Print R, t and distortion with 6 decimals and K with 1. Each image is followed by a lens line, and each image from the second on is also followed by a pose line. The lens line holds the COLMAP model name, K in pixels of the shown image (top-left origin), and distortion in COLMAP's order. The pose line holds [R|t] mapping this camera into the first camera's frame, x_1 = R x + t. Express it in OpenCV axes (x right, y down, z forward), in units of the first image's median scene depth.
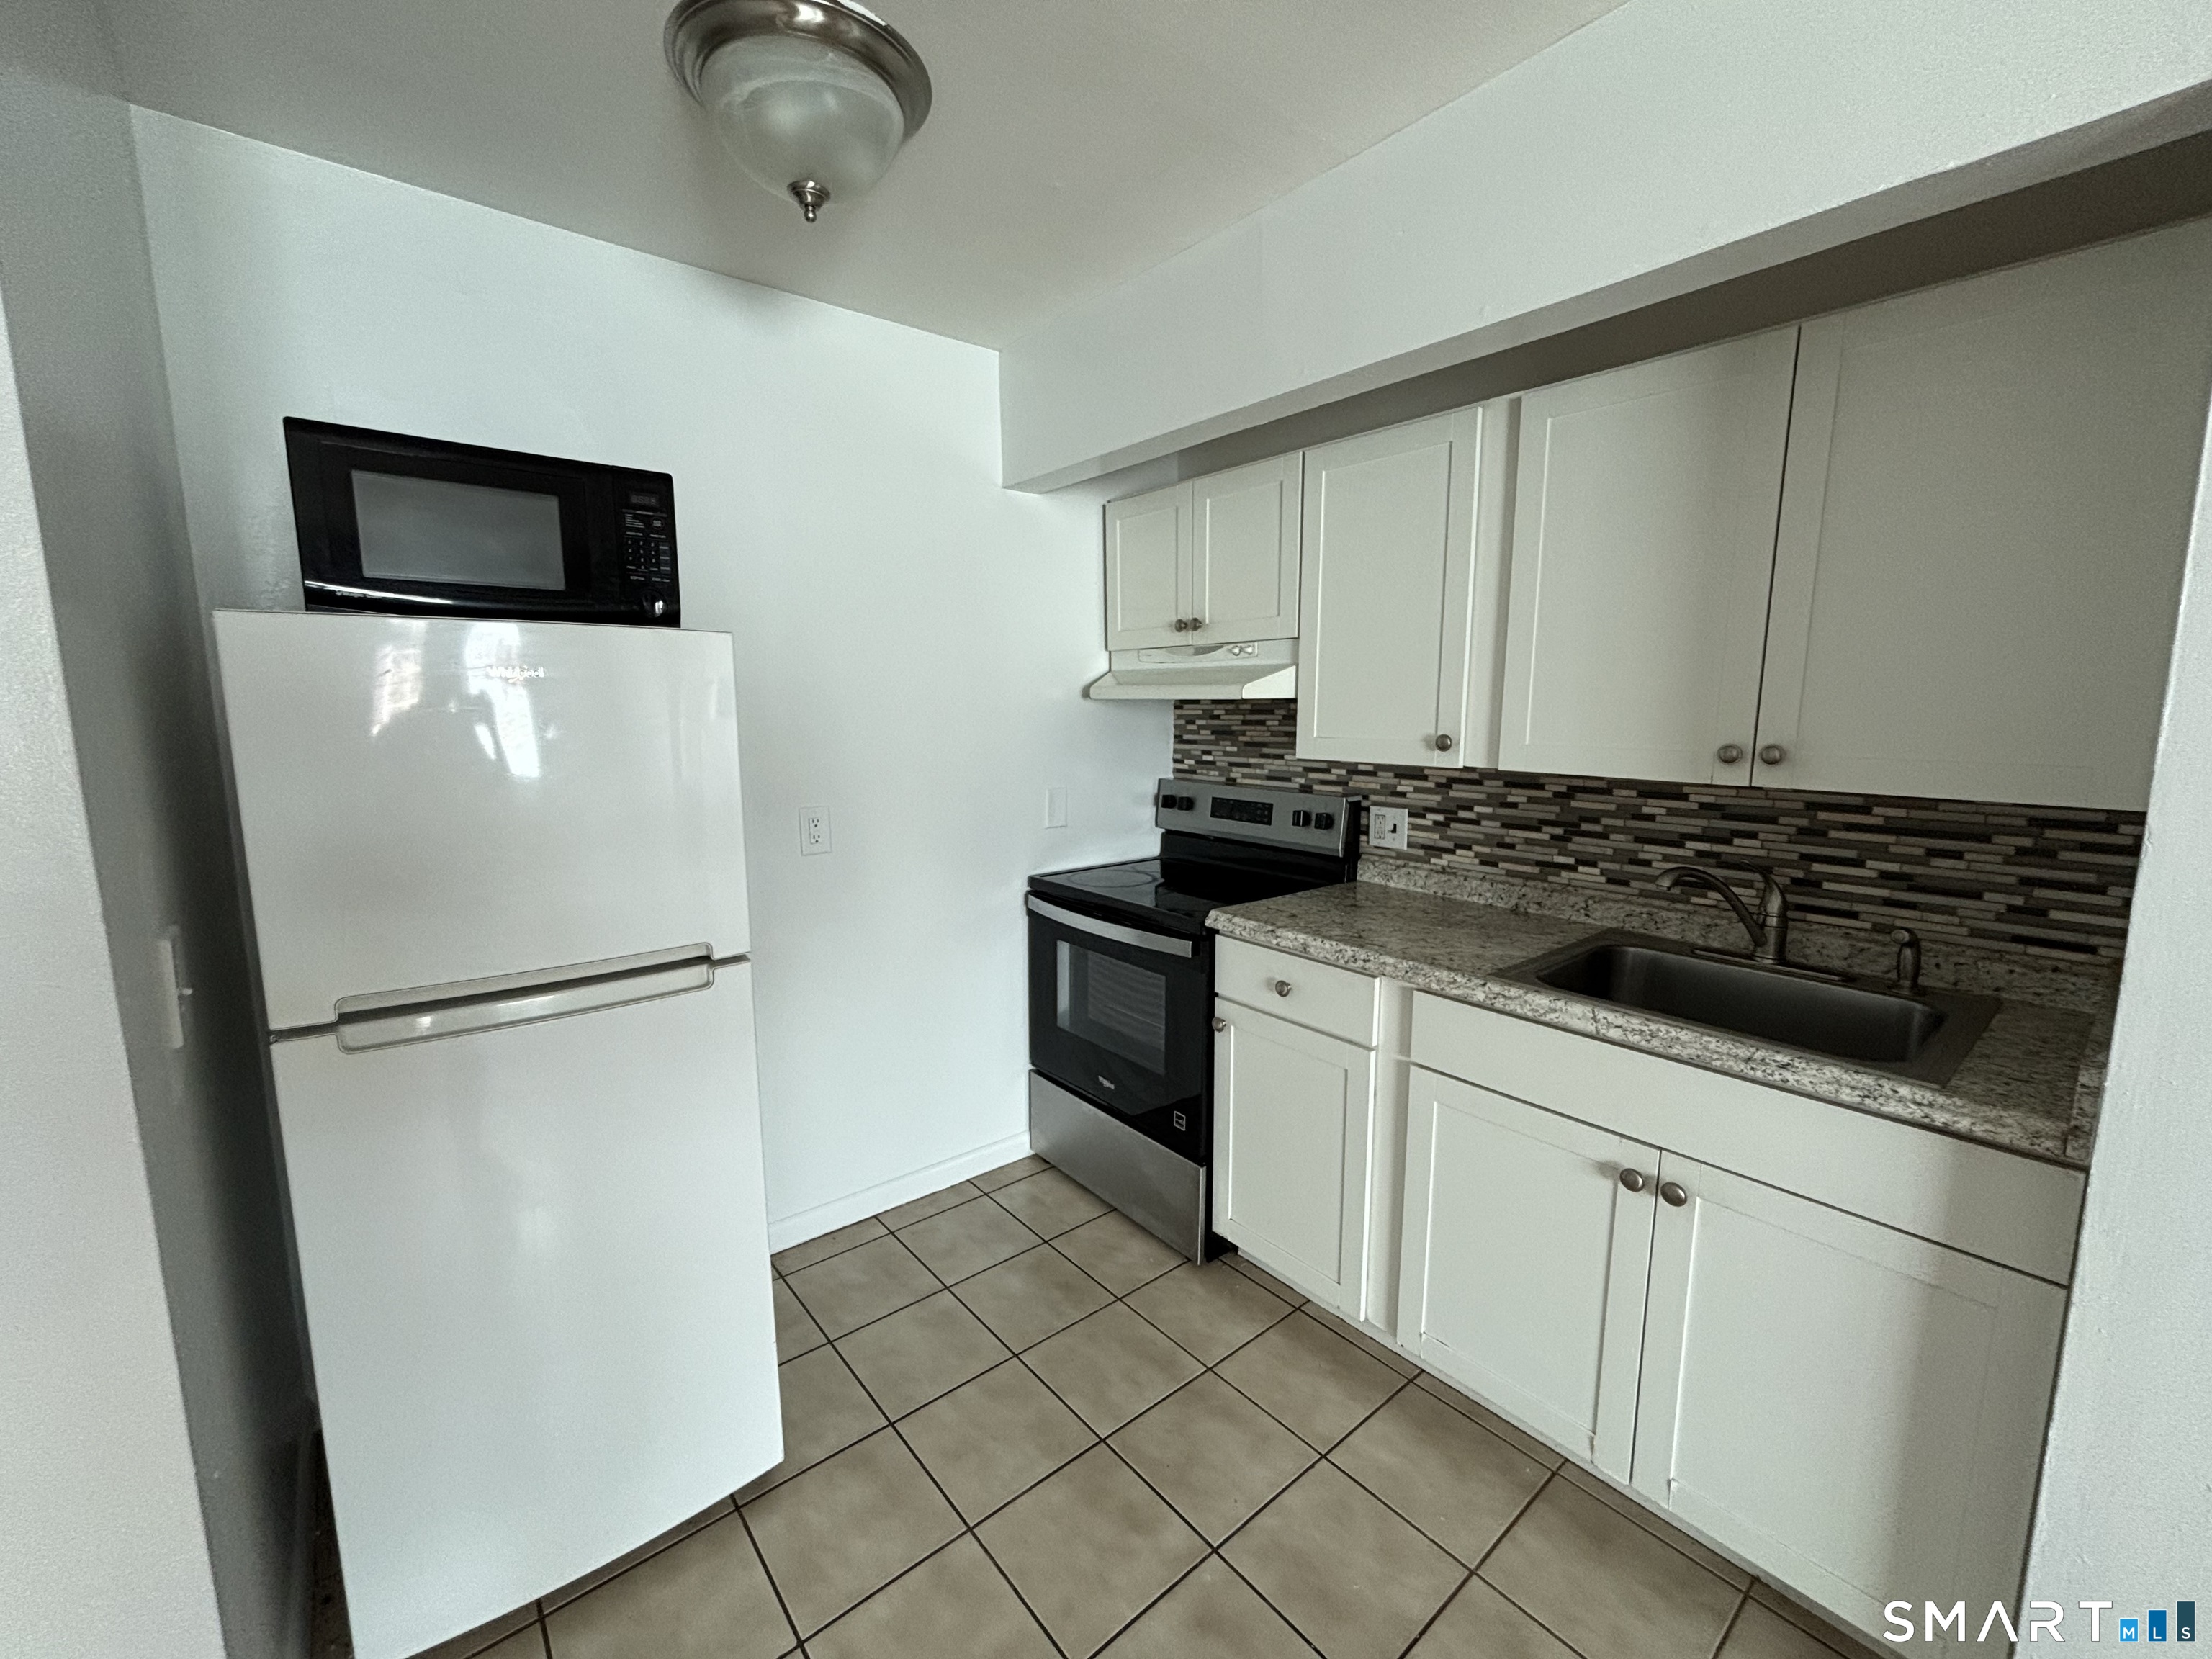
lens RADIAL K [[896.8, 0, 1106.0], [0, 896.8, 829.5], [0, 0, 1]] dist [0.002258, 0.000057]
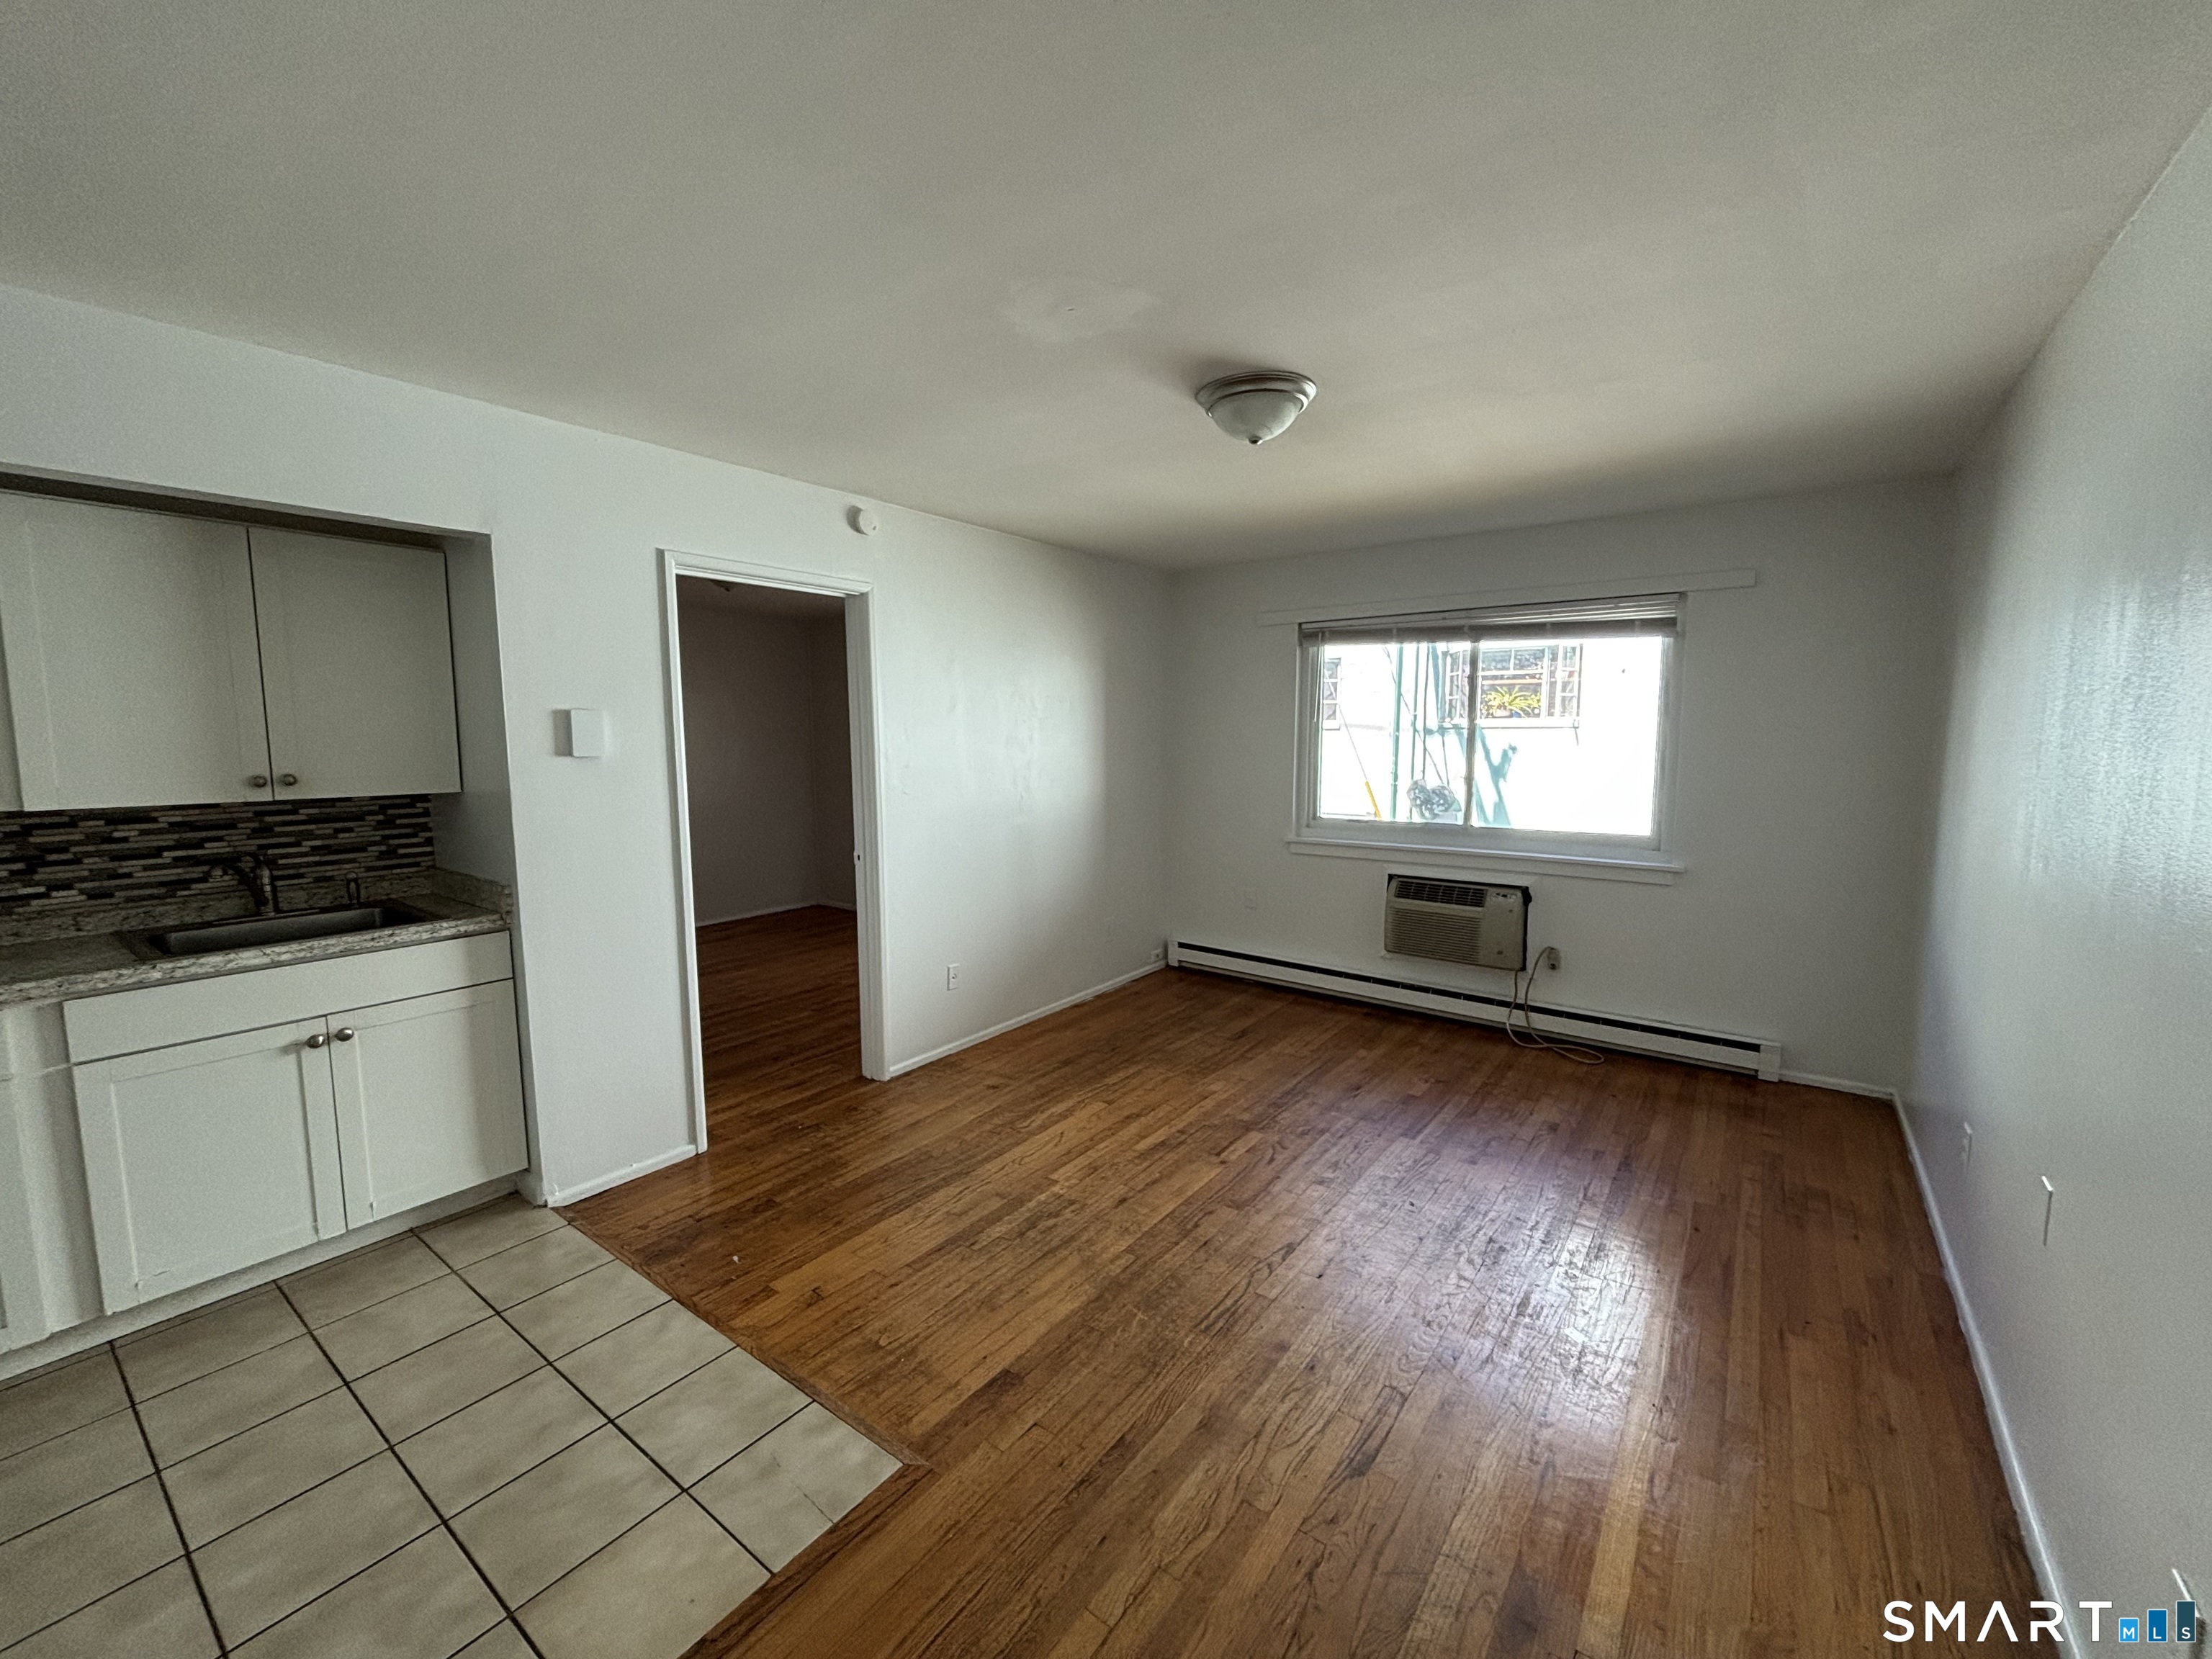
lens RADIAL K [[896.8, 0, 1106.0], [0, 896.8, 829.5], [0, 0, 1]] dist [0.002258, 0.000057]
pose [[-0.244005, -0.102533, 0.964338, -0.896797], [0.141664, 0.979960, 0.140038, -0.007933], [-0.959371, 0.170782, -0.224590, -0.051044]]
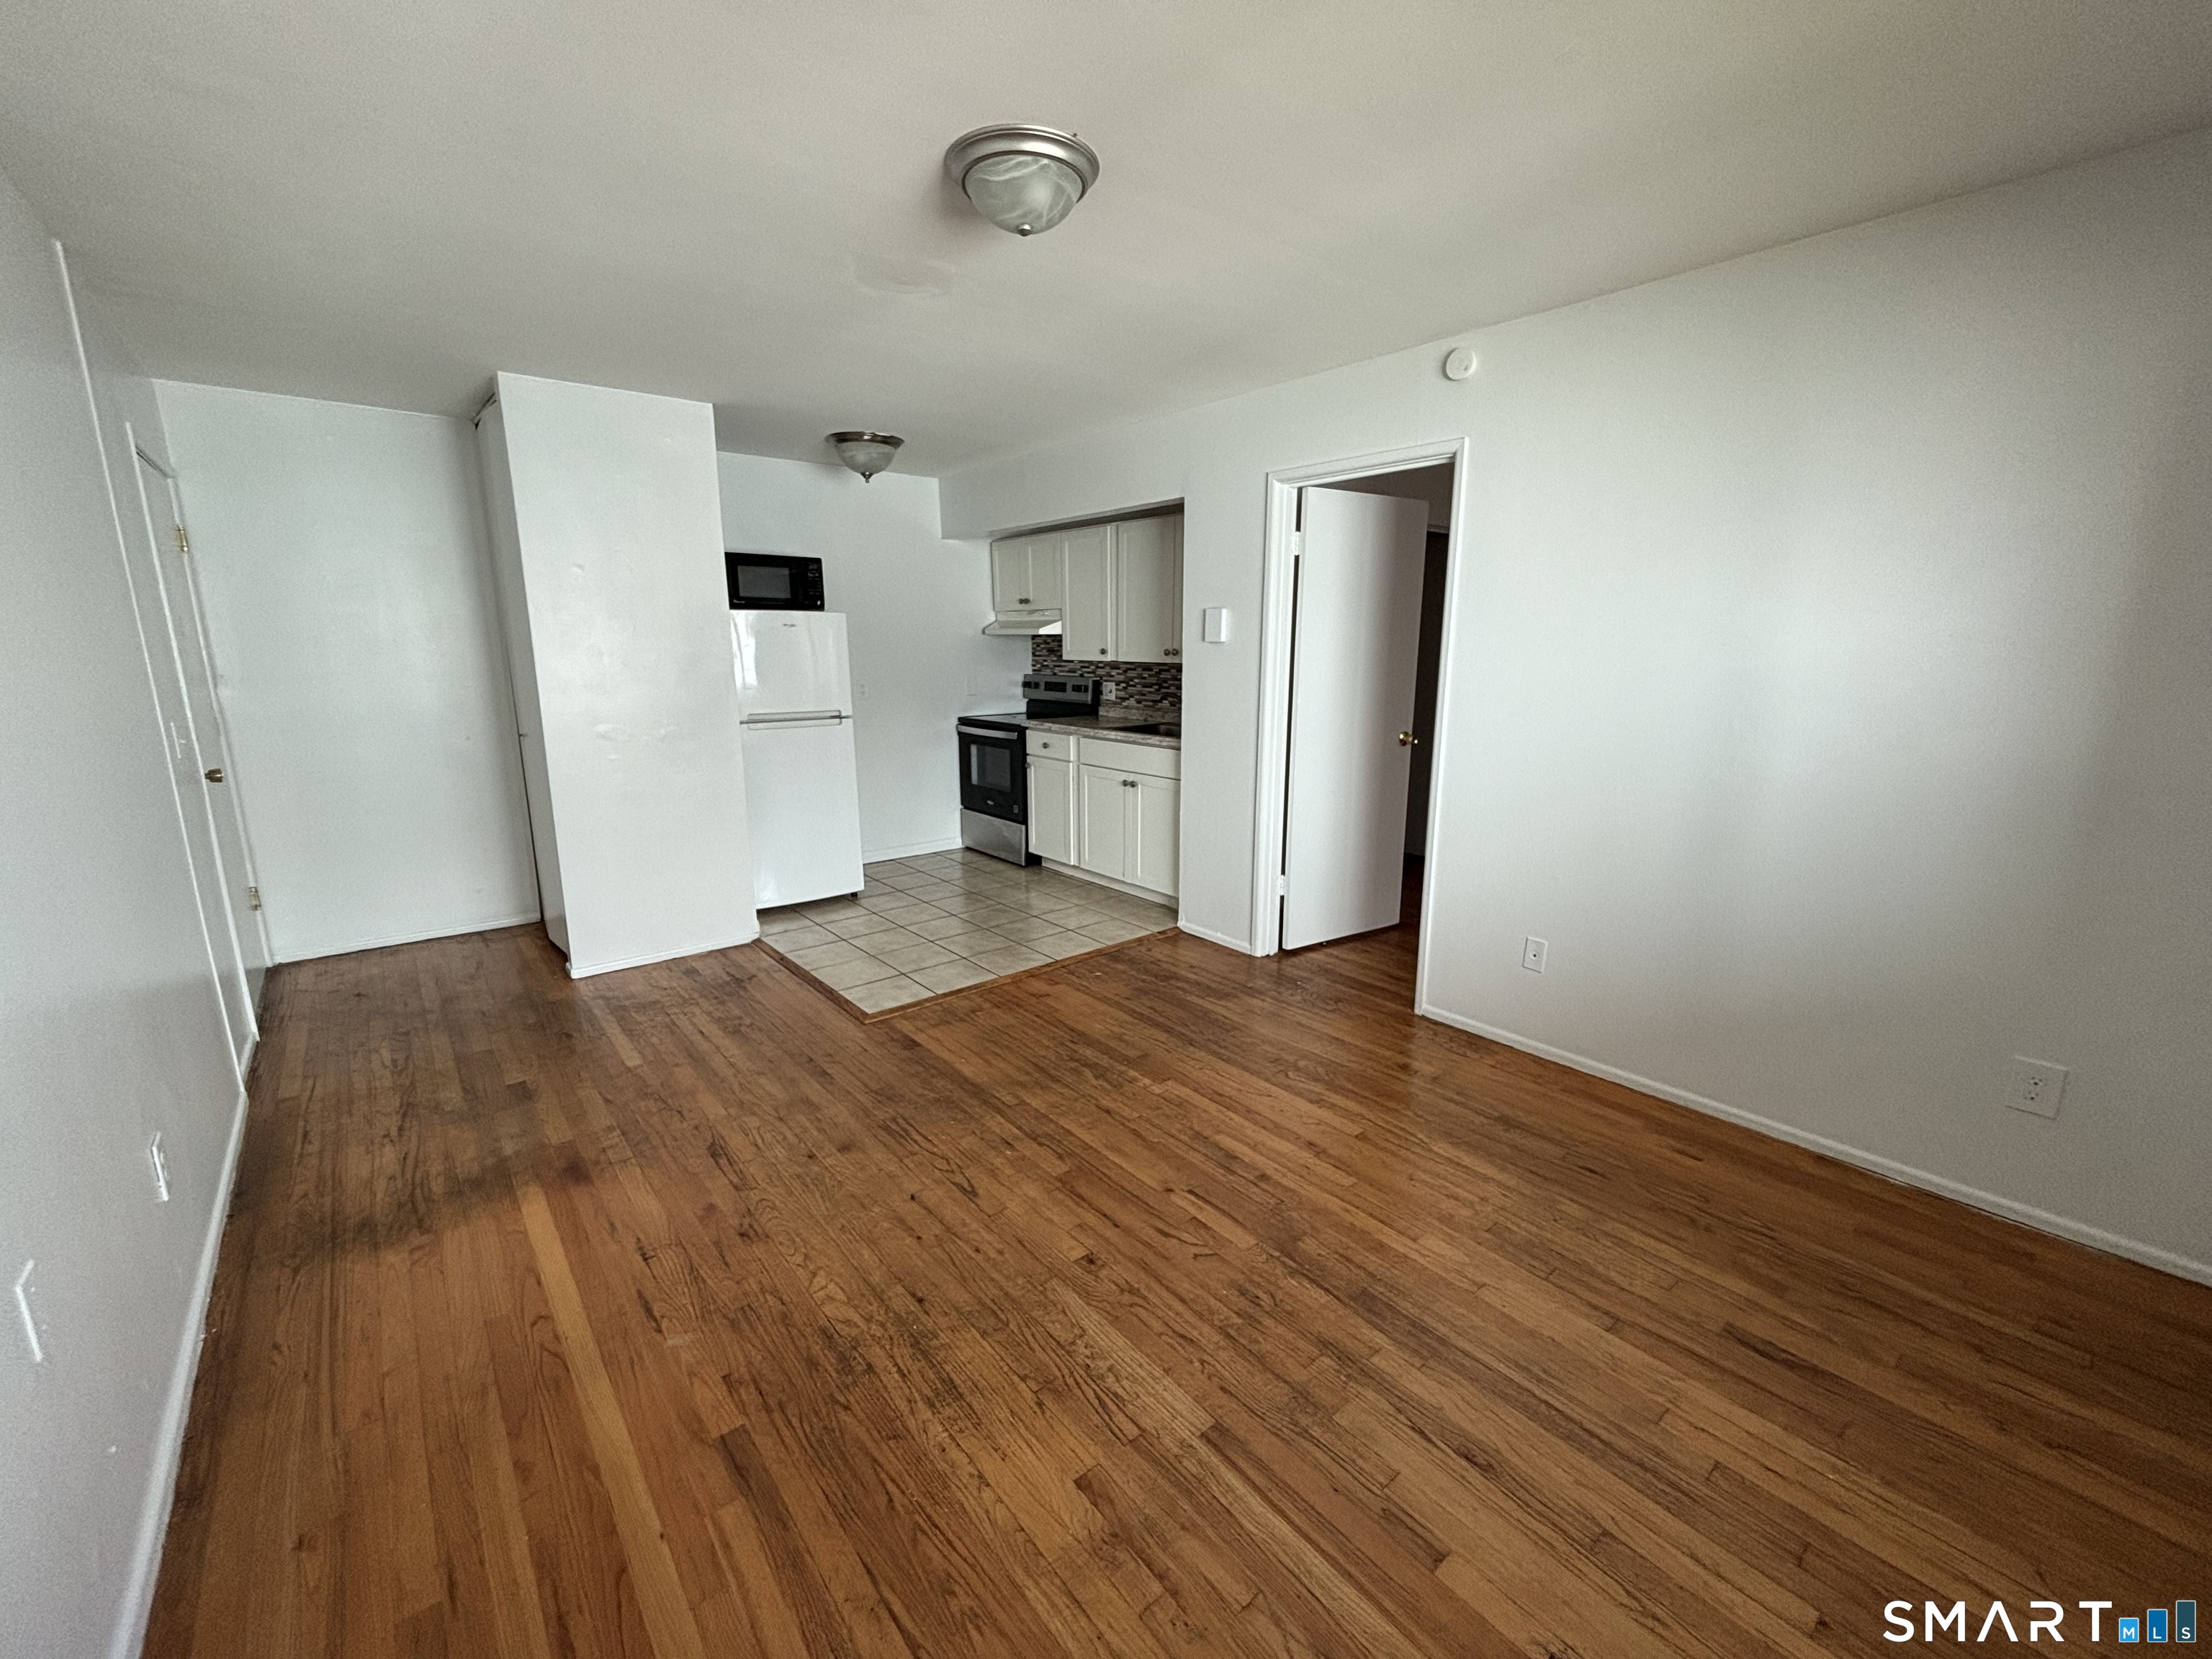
lens RADIAL K [[892.4, 0, 1111.0], [0, 892.4, 838.5], [0, 0, 1]] dist [0.027800, -0.000238]
pose [[0.999965, -0.000834, 0.008283, 0.351510], [0.000188, 0.996978, 0.077687, 0.234829], [-0.008322, -0.077683, 0.996943, -1.575399]]
